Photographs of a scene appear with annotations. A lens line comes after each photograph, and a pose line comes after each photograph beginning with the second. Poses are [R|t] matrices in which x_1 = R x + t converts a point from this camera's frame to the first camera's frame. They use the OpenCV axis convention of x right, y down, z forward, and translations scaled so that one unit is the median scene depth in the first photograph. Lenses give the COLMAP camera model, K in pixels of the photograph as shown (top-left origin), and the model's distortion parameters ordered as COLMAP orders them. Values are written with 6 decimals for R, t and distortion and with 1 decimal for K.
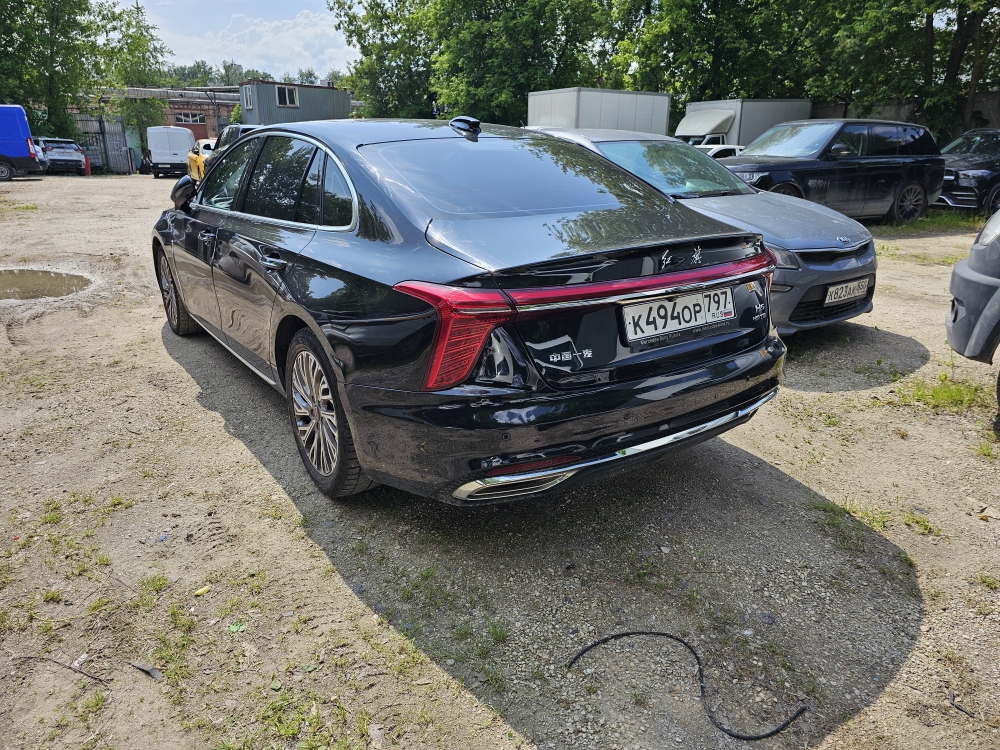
lens RADIAL K [[661.3, 0, 499.3], [0, 661.3, 368.8], [0, 0, 1]] dist [0.046340, -0.037989]
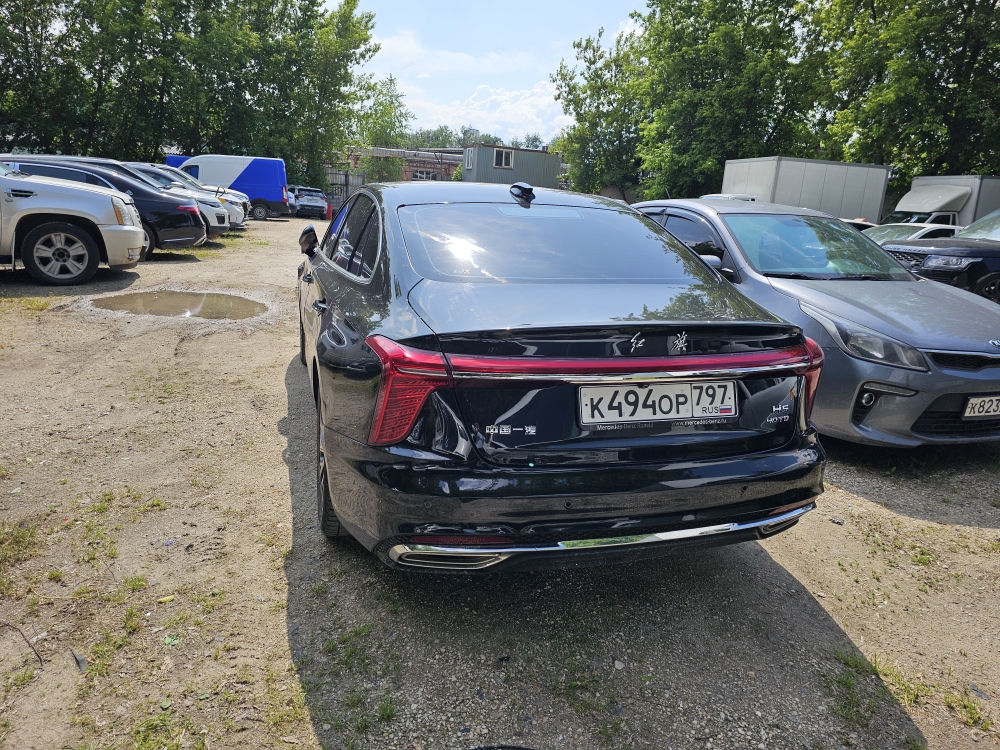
lens RADIAL K [[661.3, 0, 501.6], [0, 661.3, 371.4], [0, 0, 1]] dist [0.046340, -0.037989]
pose [[0.953207, 0.119677, -0.277620, 0.292240], [-0.141788, 0.988021, -0.060909, -0.036938], [0.267005, 0.097422, 0.958758, 0.066183]]
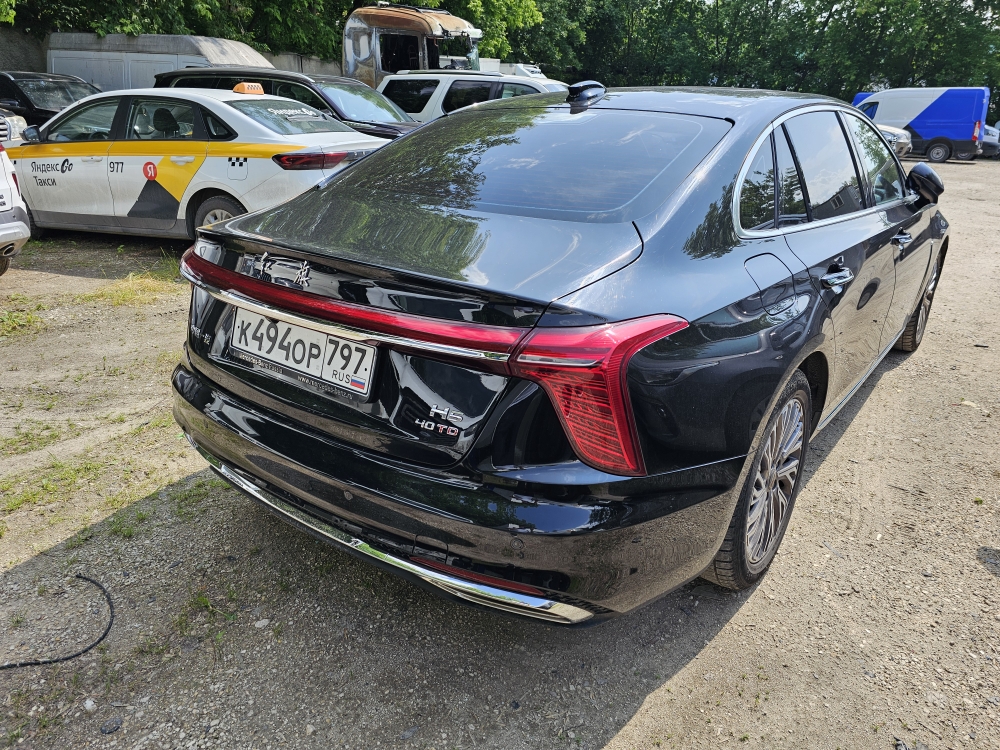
lens RADIAL K [[661.3, 0, 497.3], [0, 661.3, 368.4], [0, 0, 1]] dist [0.046340, -0.037989]
pose [[0.307698, 0.341686, -0.888016, 0.916733], [-0.322341, 0.915541, 0.240585, -0.283710], [0.895220, 0.212217, 0.391849, 0.849437]]
